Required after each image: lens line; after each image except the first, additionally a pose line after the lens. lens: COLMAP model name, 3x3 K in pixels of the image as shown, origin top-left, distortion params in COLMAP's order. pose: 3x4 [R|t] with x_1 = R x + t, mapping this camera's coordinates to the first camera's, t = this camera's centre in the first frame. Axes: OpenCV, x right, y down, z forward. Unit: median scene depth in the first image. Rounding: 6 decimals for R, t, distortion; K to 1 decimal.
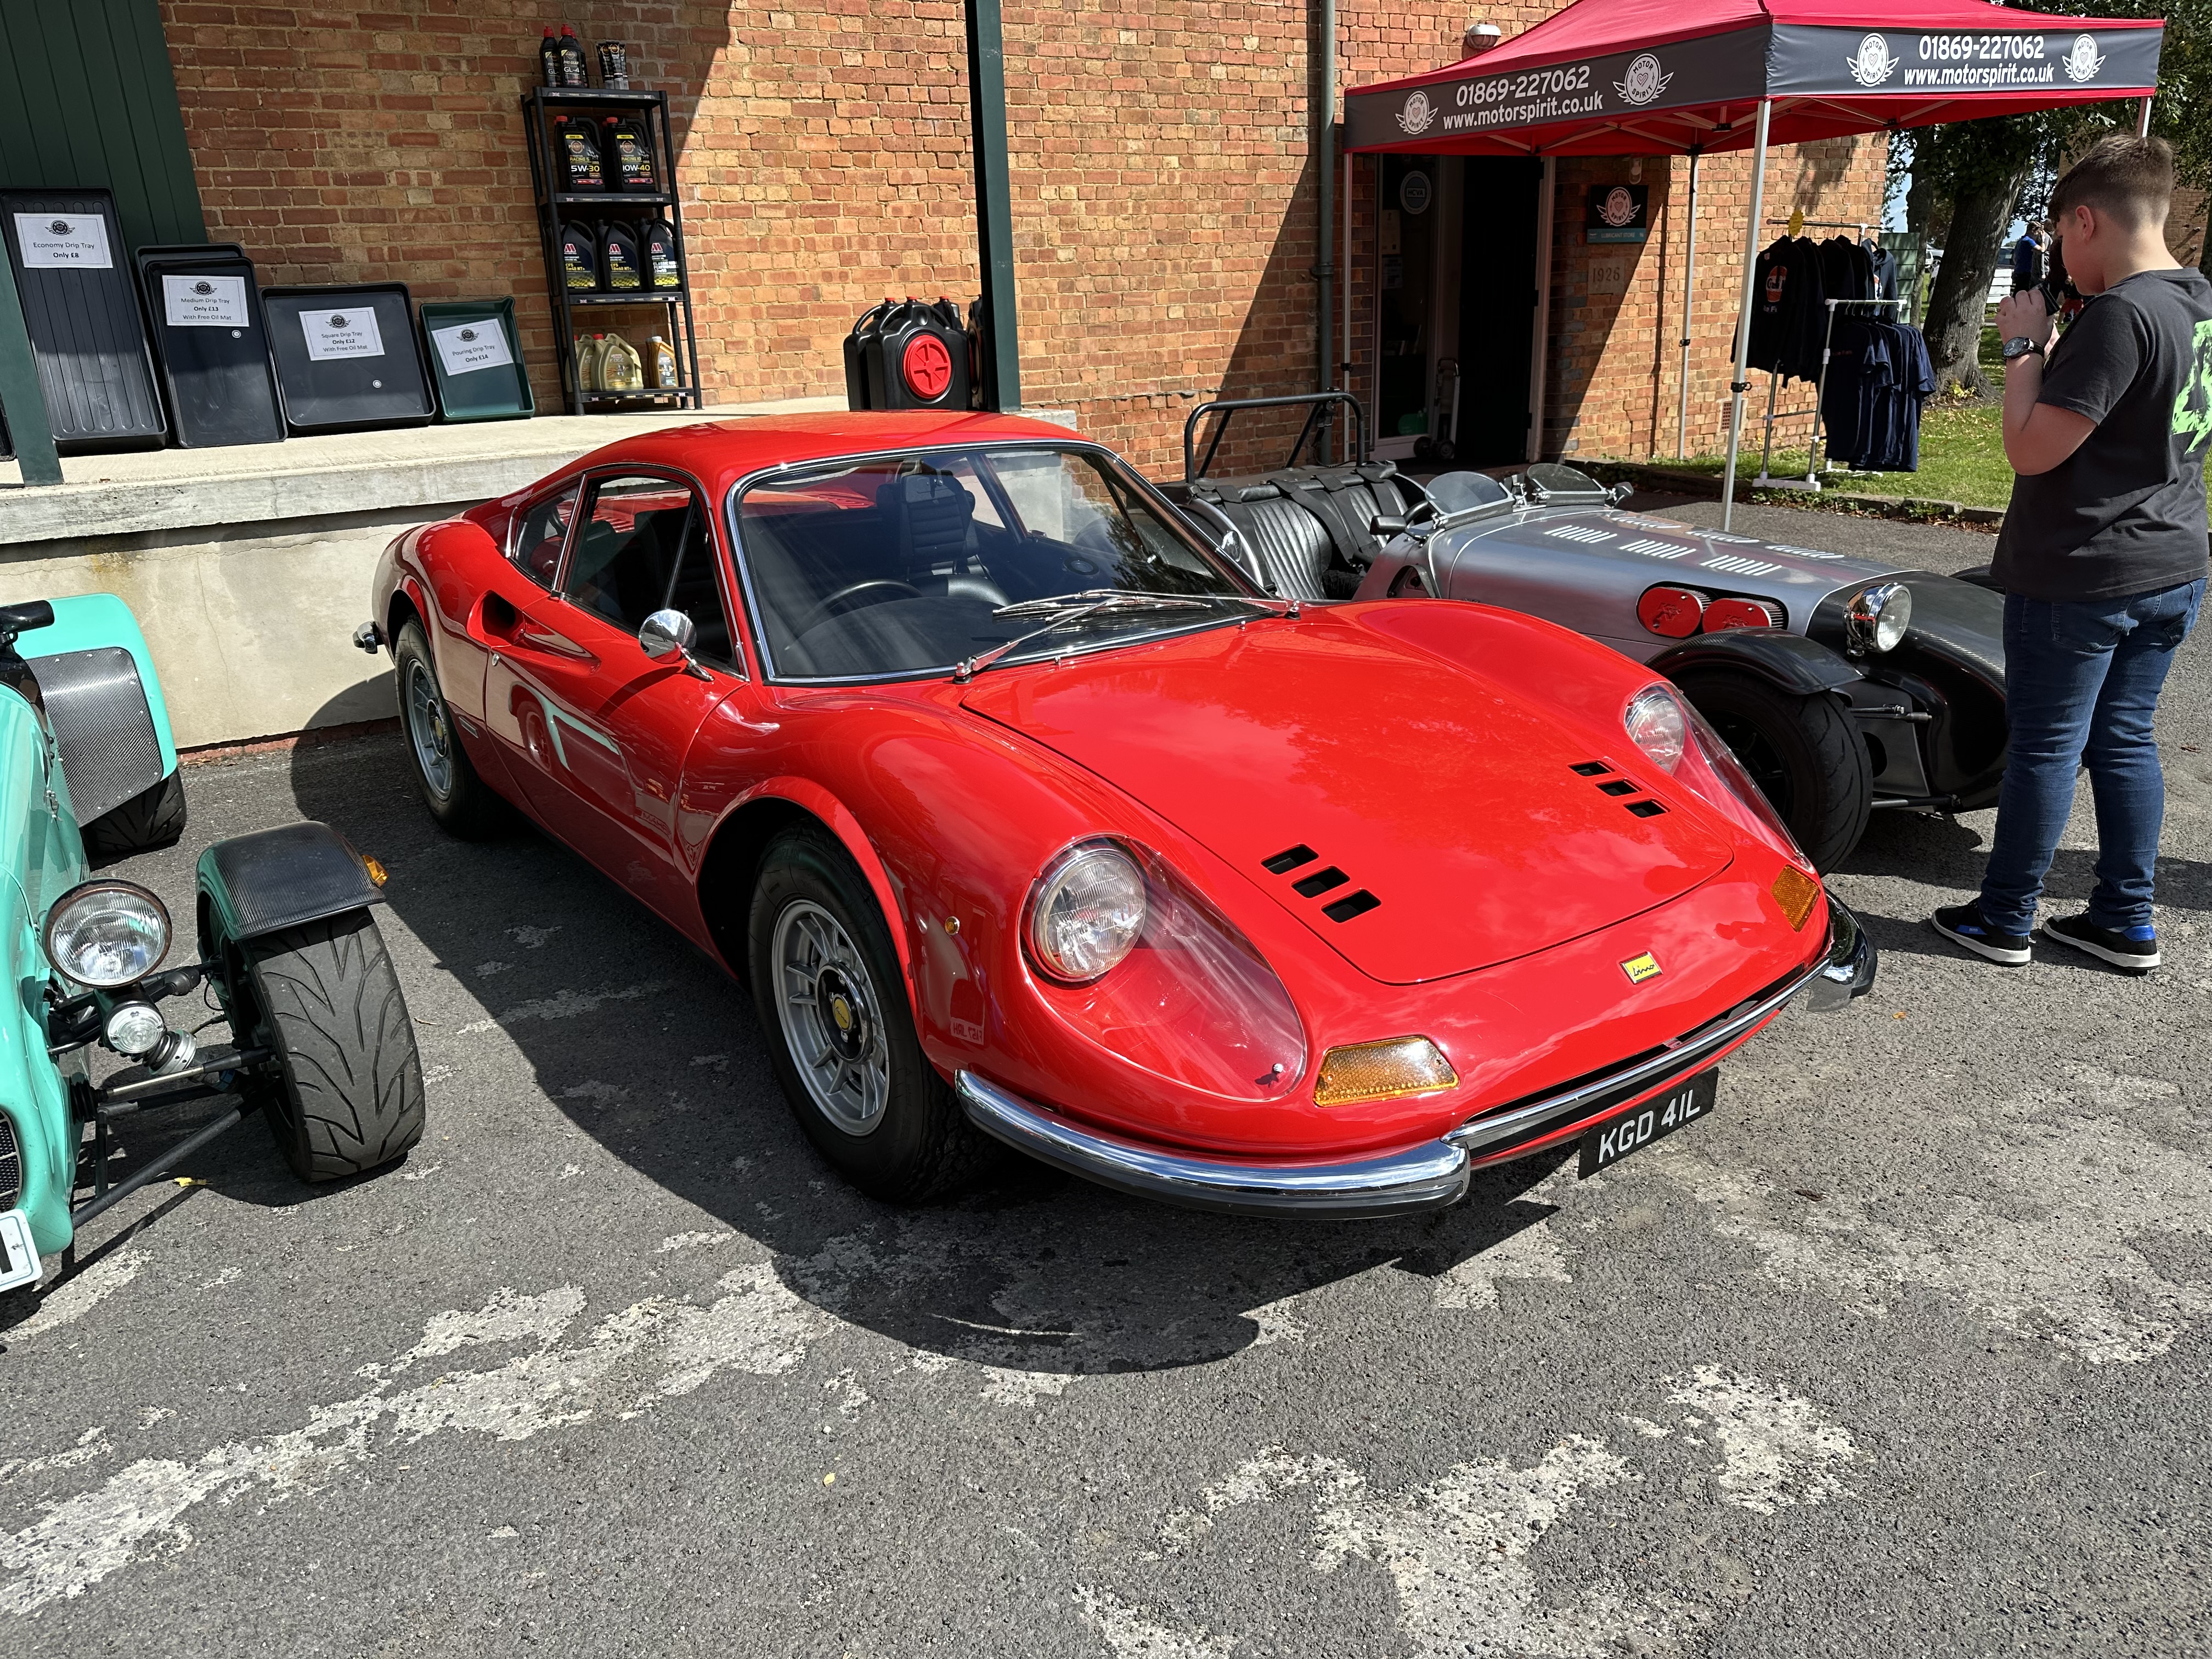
lens RADIAL K [[1605.7, 0, 1113.1], [0, 1605.7, 828.1], [0, 0, 1]] dist [0.049246, -0.019623]
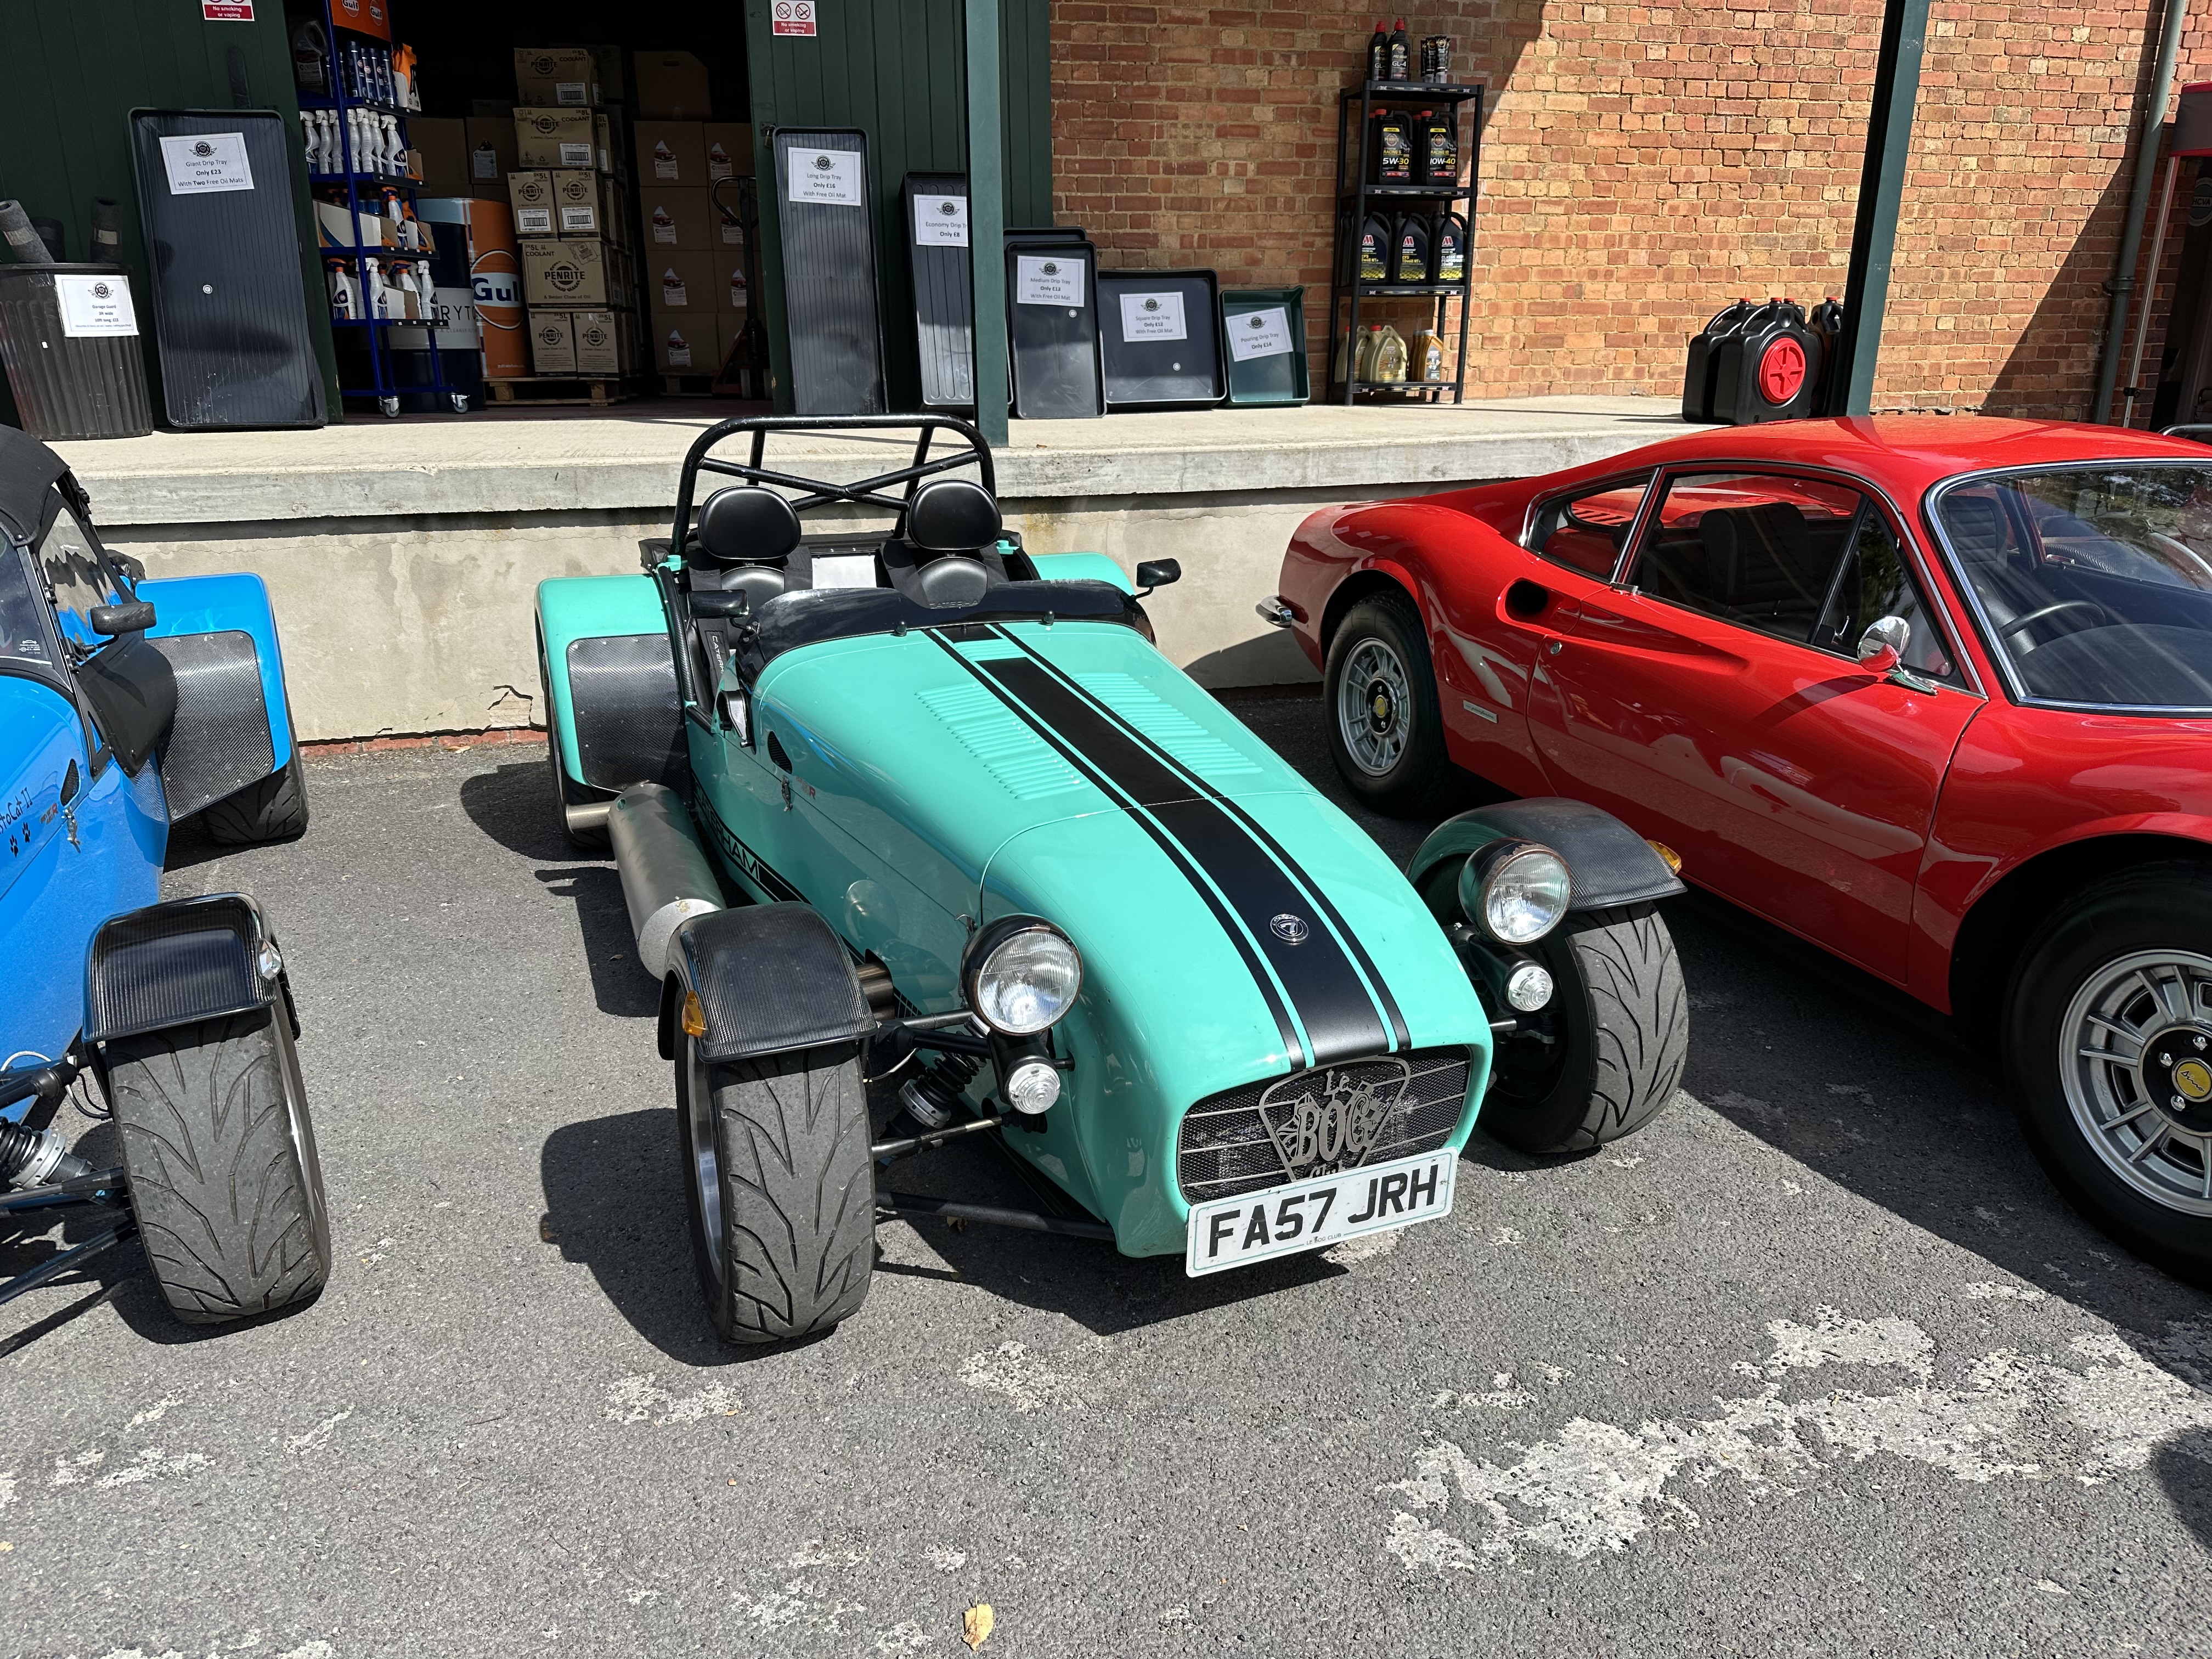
lens RADIAL K [[1605.7, 0, 1109.6], [0, 1605.7, 826.8], [0, 0, 1]] dist [0.049246, -0.019623]
pose [[0.969798, 0.116227, -0.214437, -0.229458], [-0.115833, 0.993164, 0.014445, 0.011847], [0.214650, 0.010830, 0.976631, -0.020076]]
